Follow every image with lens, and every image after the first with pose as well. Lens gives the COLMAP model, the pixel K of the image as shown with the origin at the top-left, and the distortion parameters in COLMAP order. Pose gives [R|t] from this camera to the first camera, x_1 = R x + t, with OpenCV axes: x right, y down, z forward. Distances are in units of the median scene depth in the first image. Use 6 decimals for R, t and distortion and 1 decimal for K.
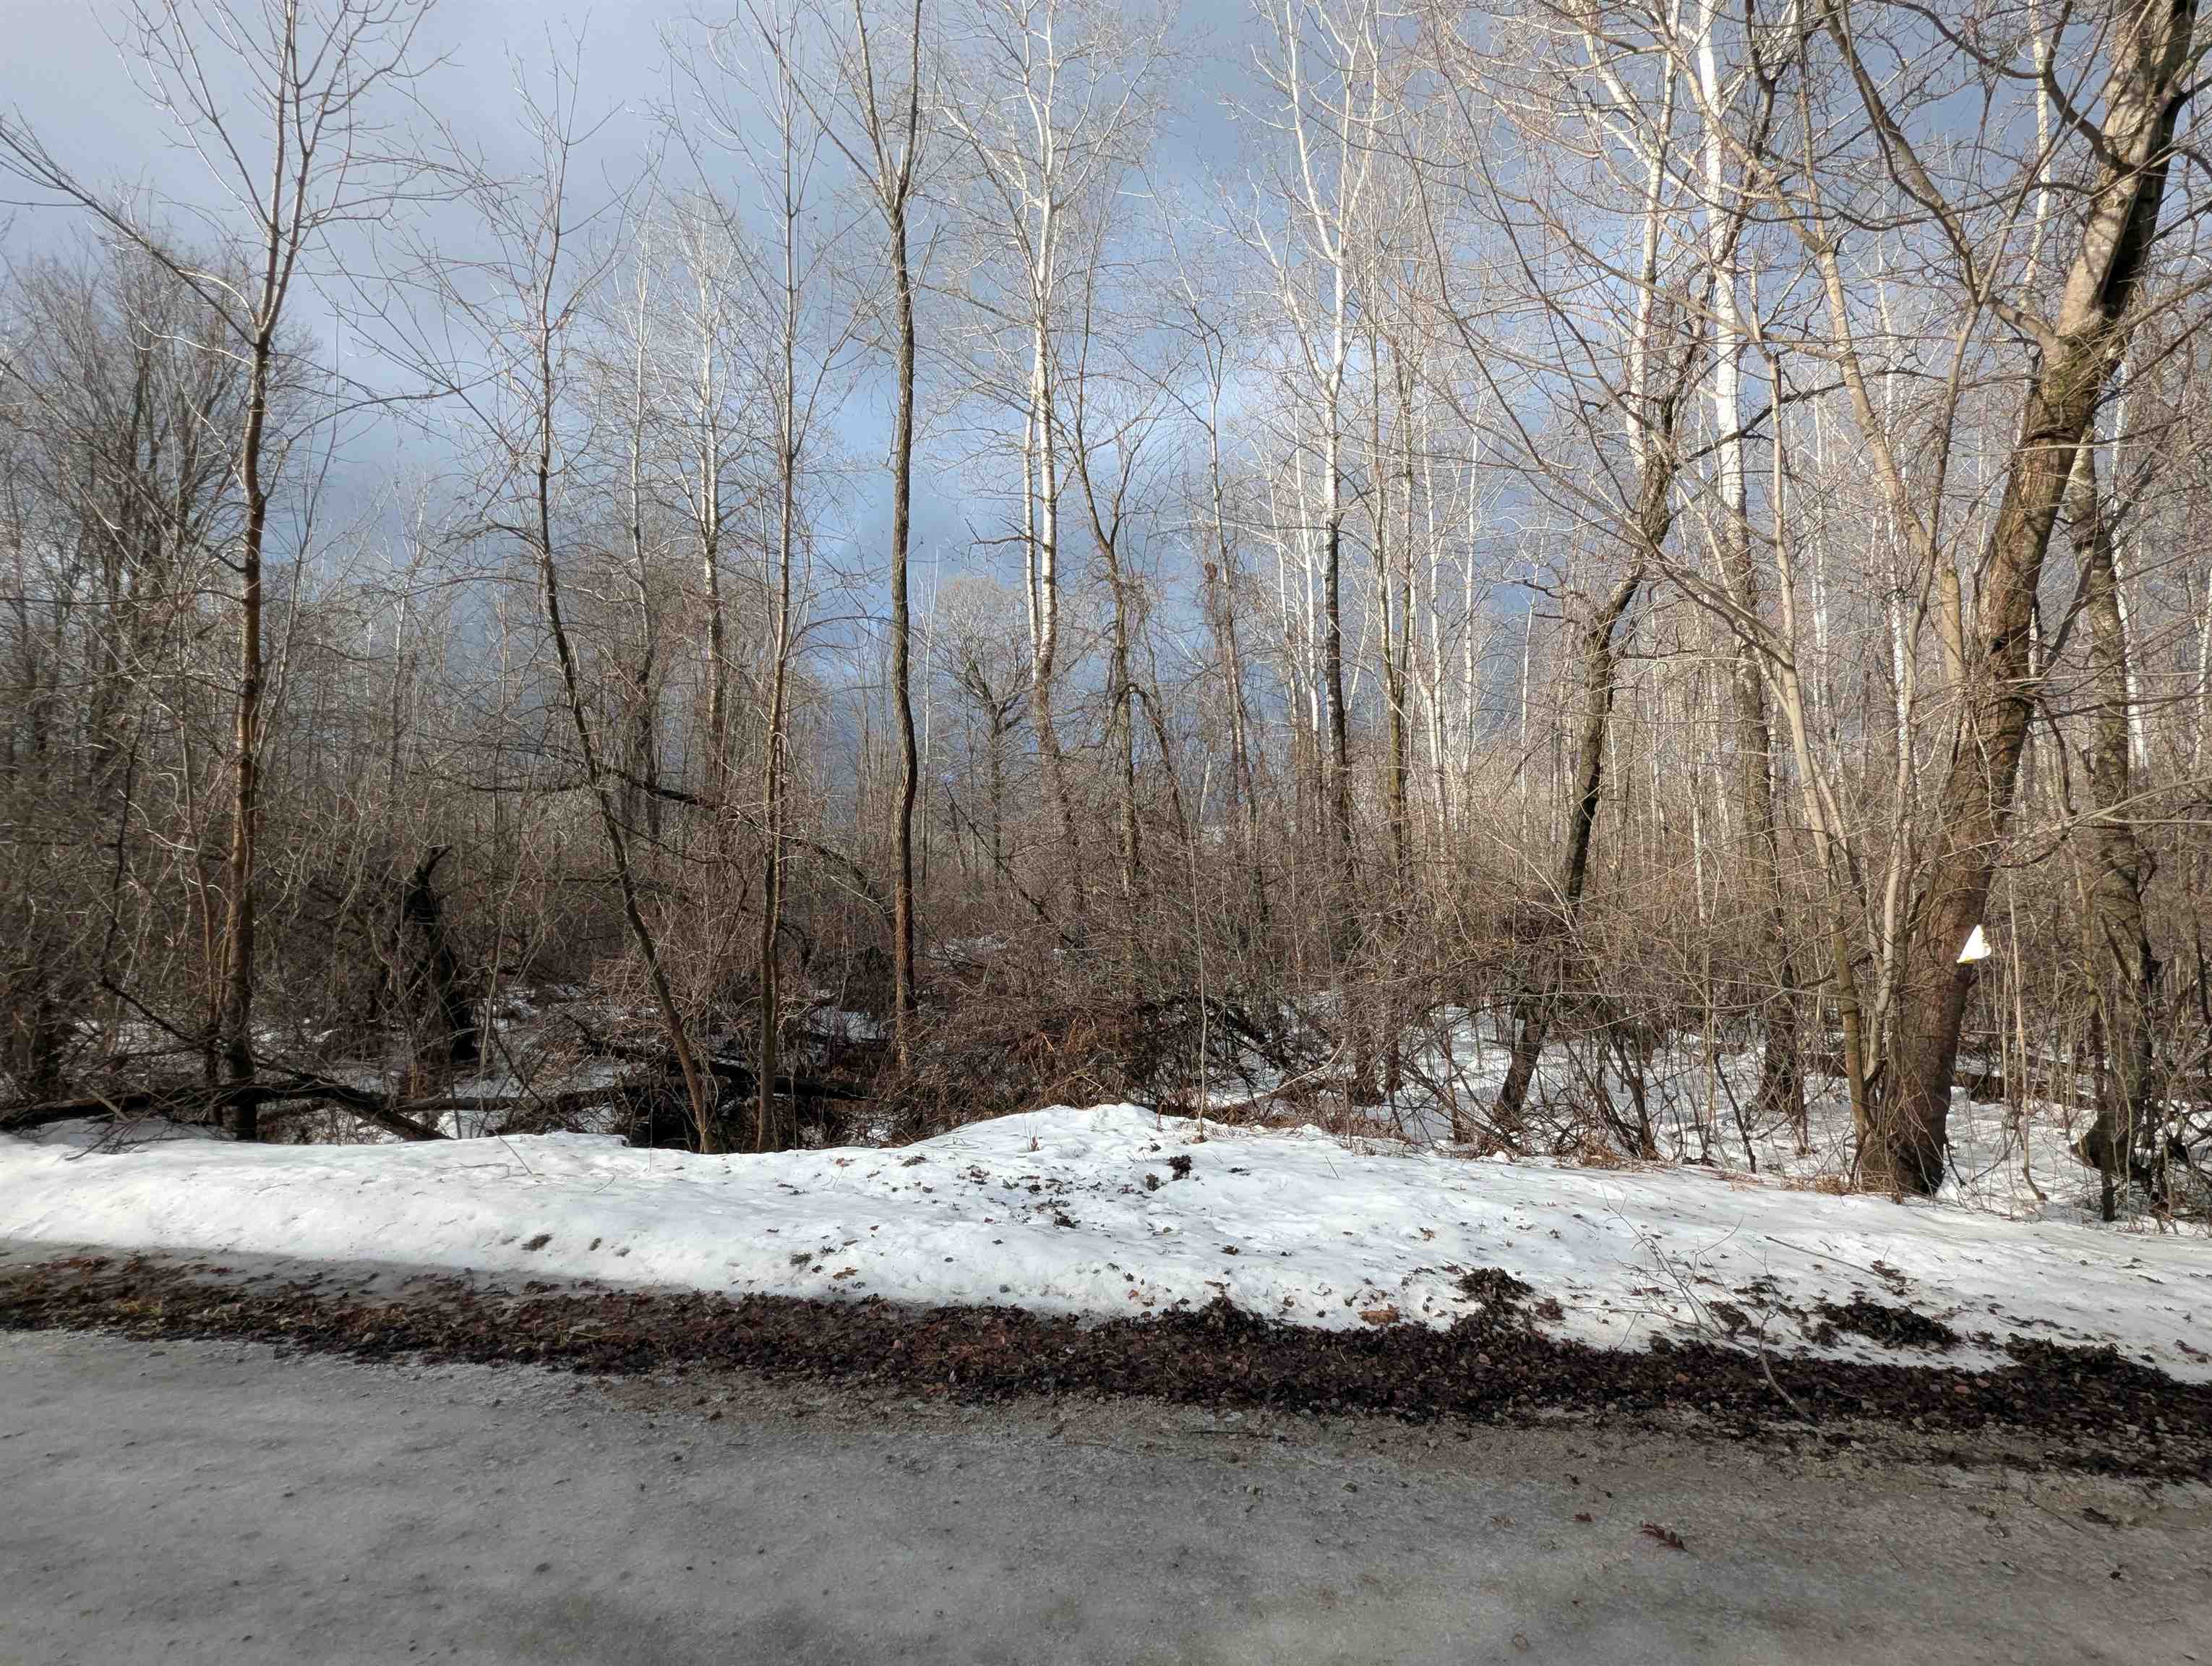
lens RADIAL K [[913.7, 0, 1105.7], [0, 913.7, 840.9], [0, 0, 1]] dist [0.001054, -0.001708]
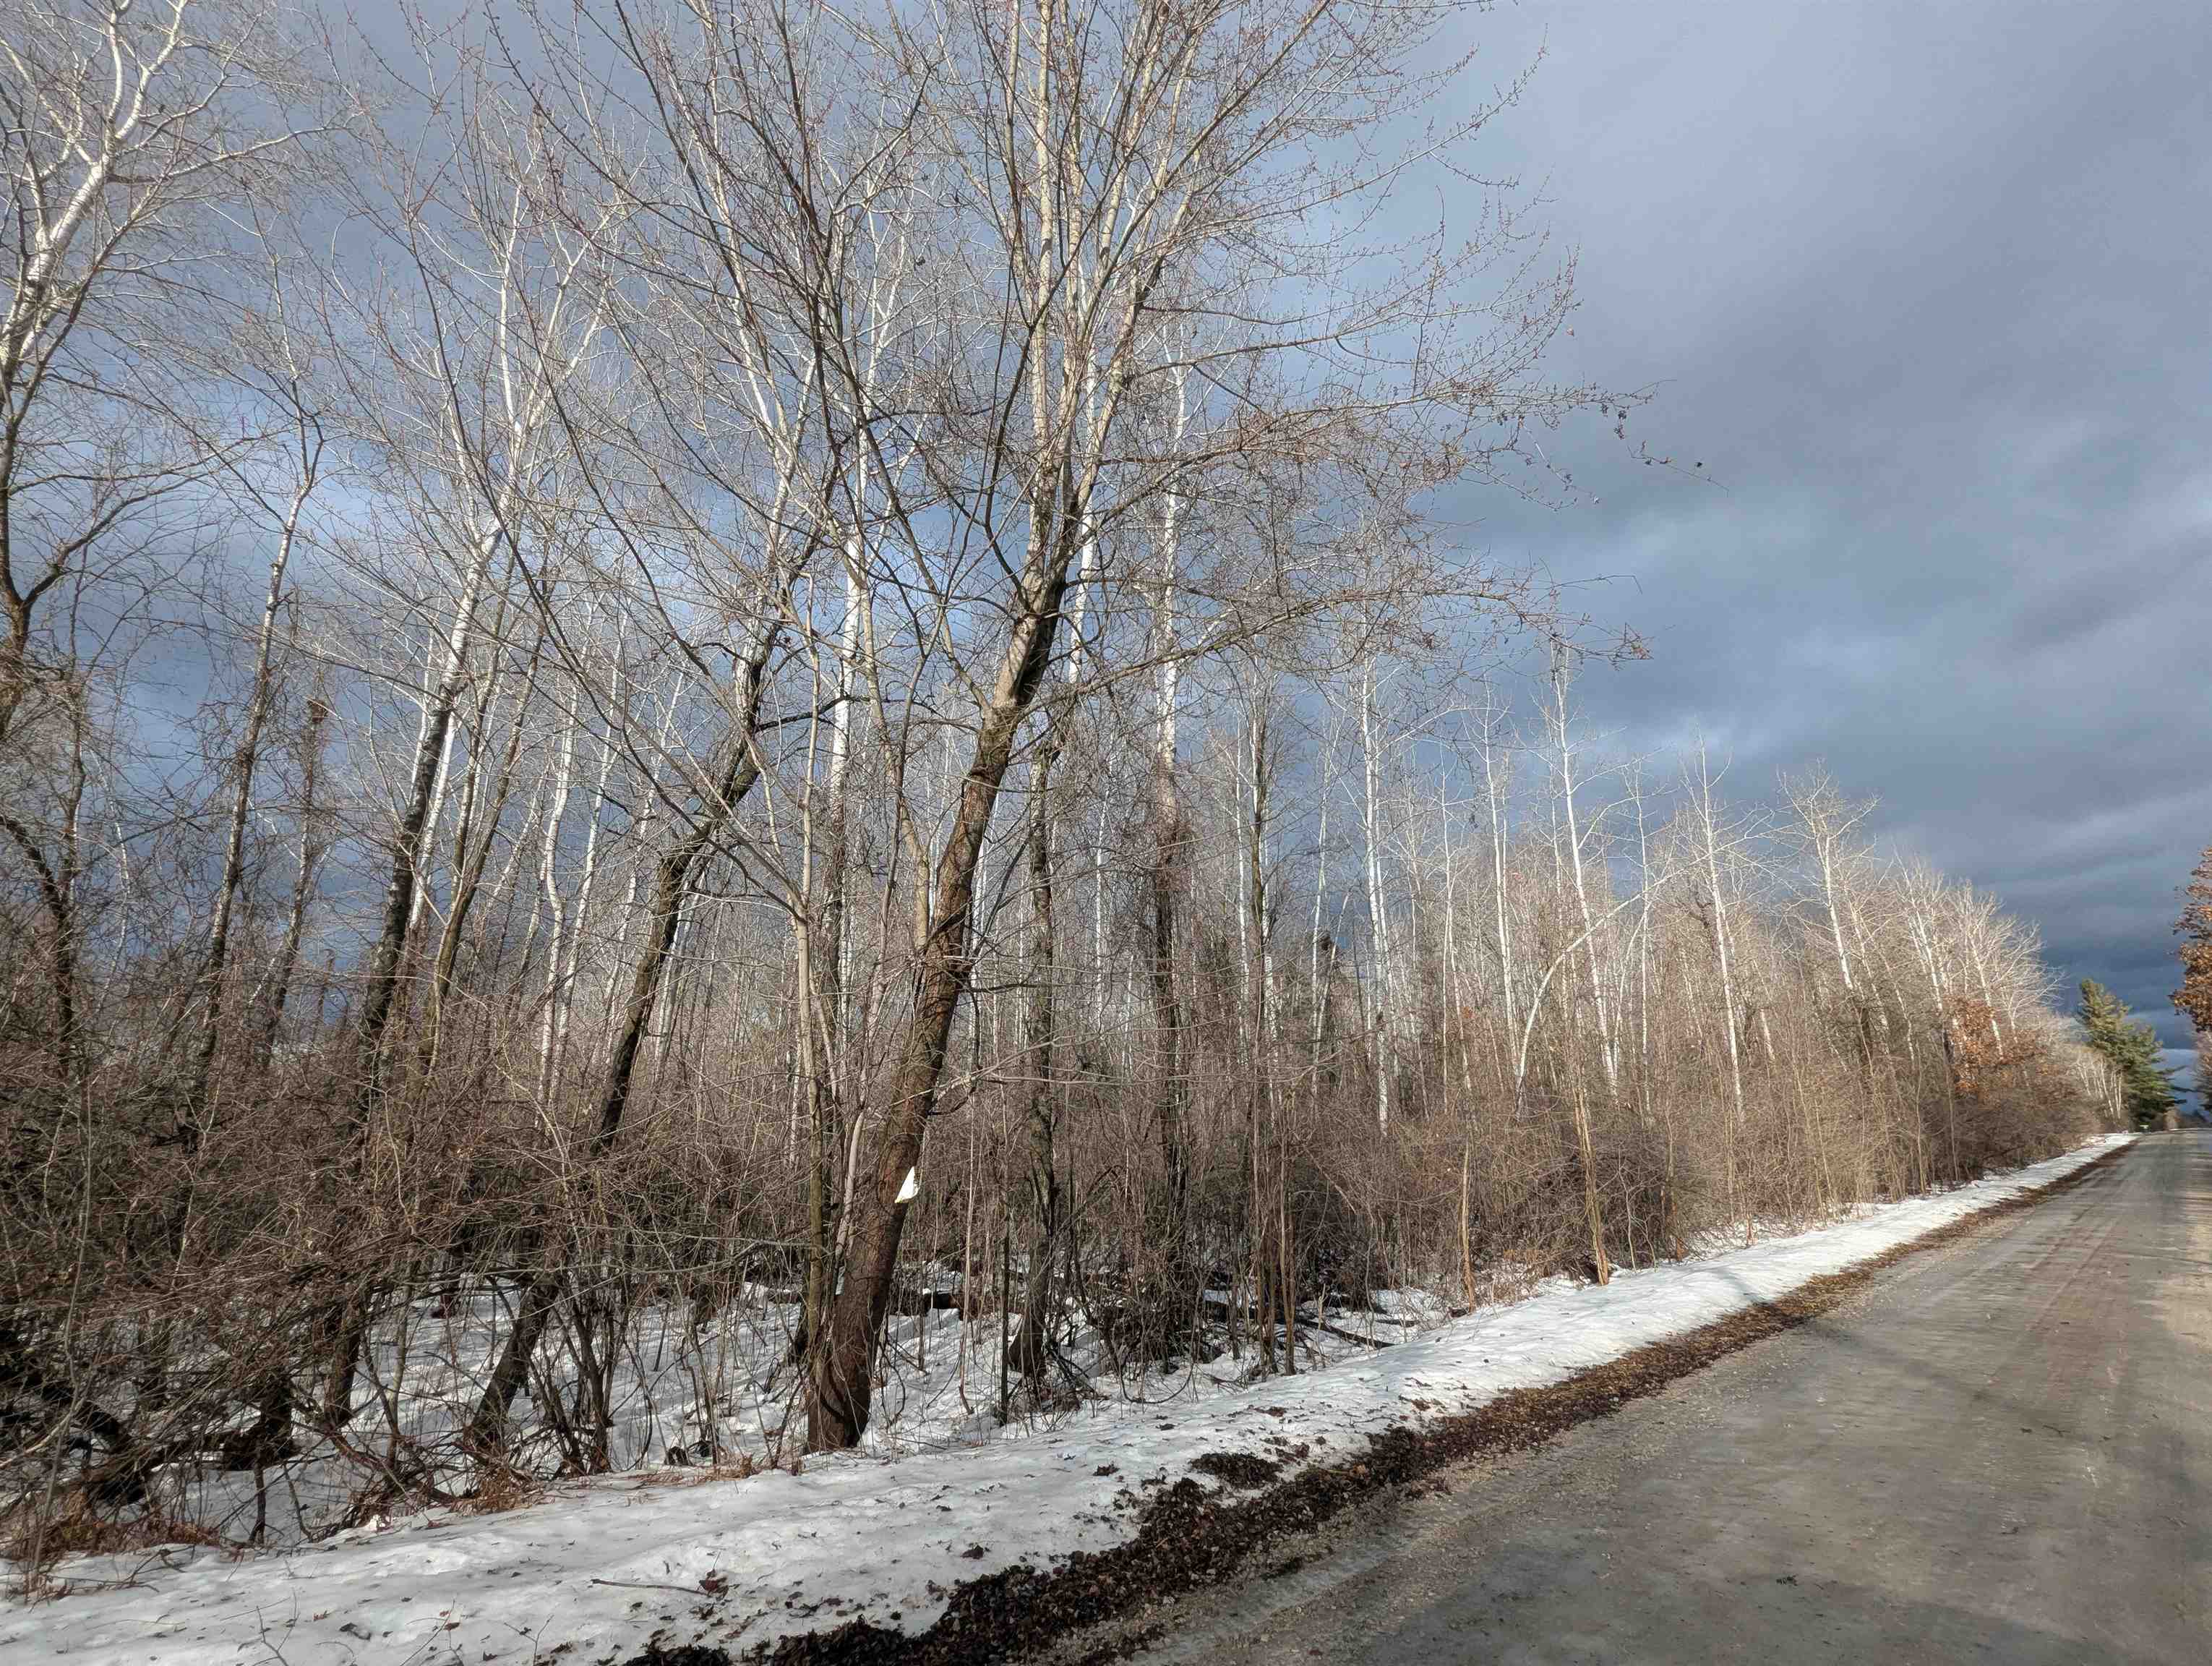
lens RADIAL K [[913.7, 0, 1096.0], [0, 913.7, 844.1], [0, 0, 1]] dist [0.001054, -0.001708]
pose [[0.694007, 0.207276, 0.689486, 0.248079], [-0.031809, 0.965554, -0.258251, -0.009509], [-0.719266, 0.157296, 0.676694, 0.000836]]
